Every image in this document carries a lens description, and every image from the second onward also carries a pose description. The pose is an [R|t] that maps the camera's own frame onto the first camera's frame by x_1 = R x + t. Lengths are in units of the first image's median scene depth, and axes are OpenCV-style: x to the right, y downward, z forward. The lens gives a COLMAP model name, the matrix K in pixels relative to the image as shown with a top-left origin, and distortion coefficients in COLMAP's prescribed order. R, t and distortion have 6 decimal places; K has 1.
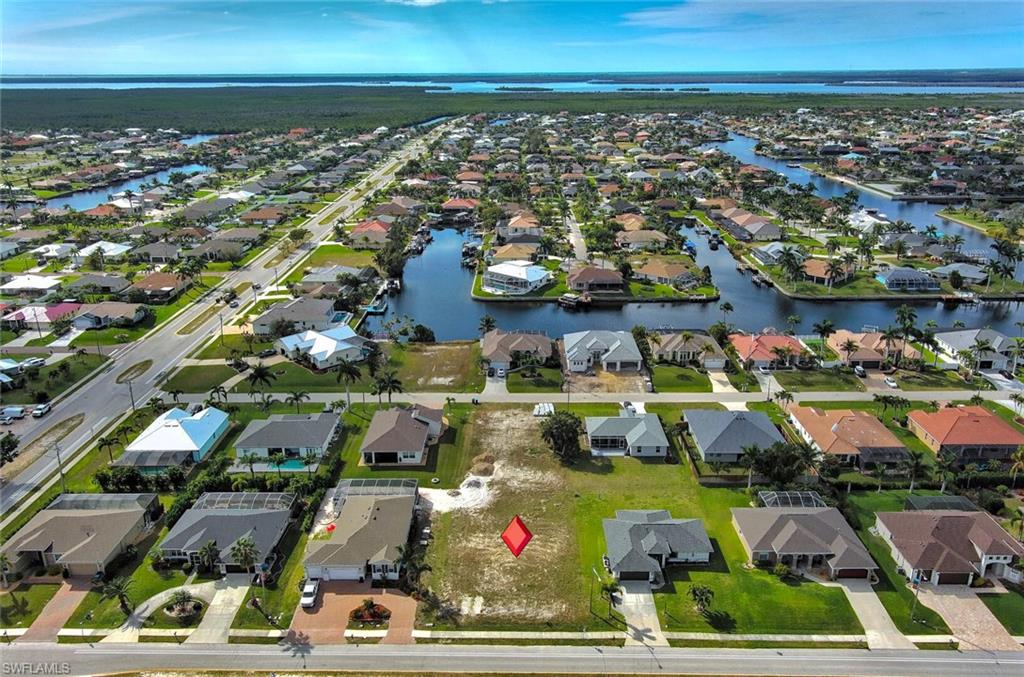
lens RADIAL K [[794.6, 0, 512.0], [0, 794.6, 338.5], [0, 0, 1]] dist [0.020337, -0.010598]
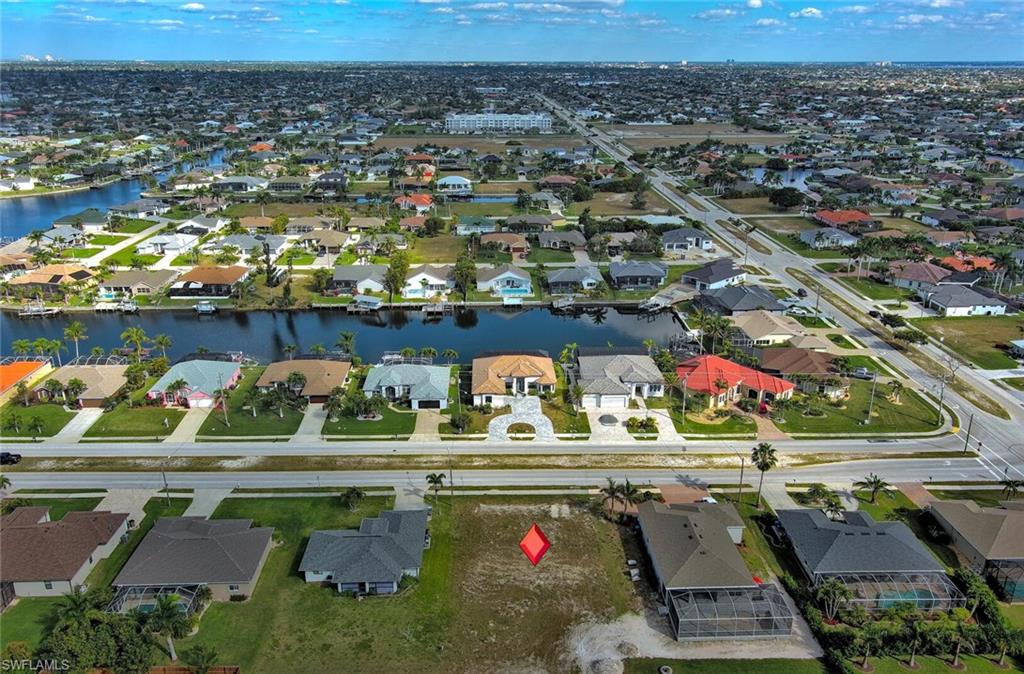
lens RADIAL K [[794.6, 0, 512.0], [0, 794.6, 337.0], [0, 0, 1]] dist [0.020337, -0.010598]
pose [[-0.998863, 0.019737, -0.043392, 0.041751], [-0.010949, 0.790935, 0.611802, -0.374426], [0.046395, 0.611581, -0.789820, 1.228730]]
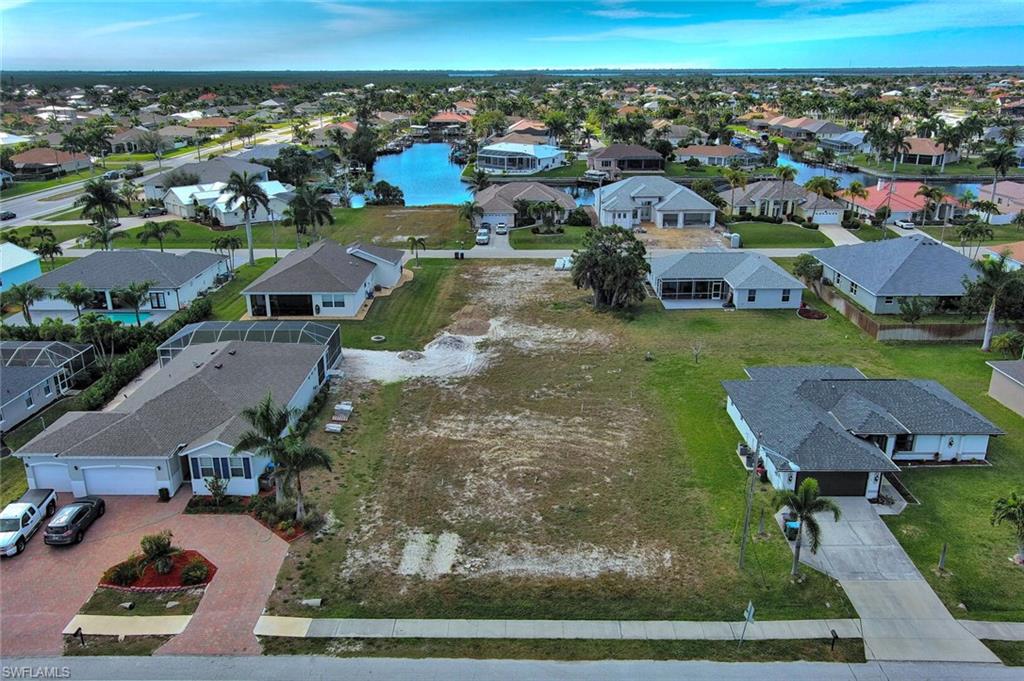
lens RADIAL K [[790.3, 0, 513.0], [0, 790.3, 341.2], [0, 0, 1]] dist [0.030061, -0.029498]
pose [[0.999992, 0.000779, 0.003863, -0.008131], [-0.000804, 0.999980, 0.006316, 0.164090], [-0.003858, -0.006319, 0.999973, 0.439231]]
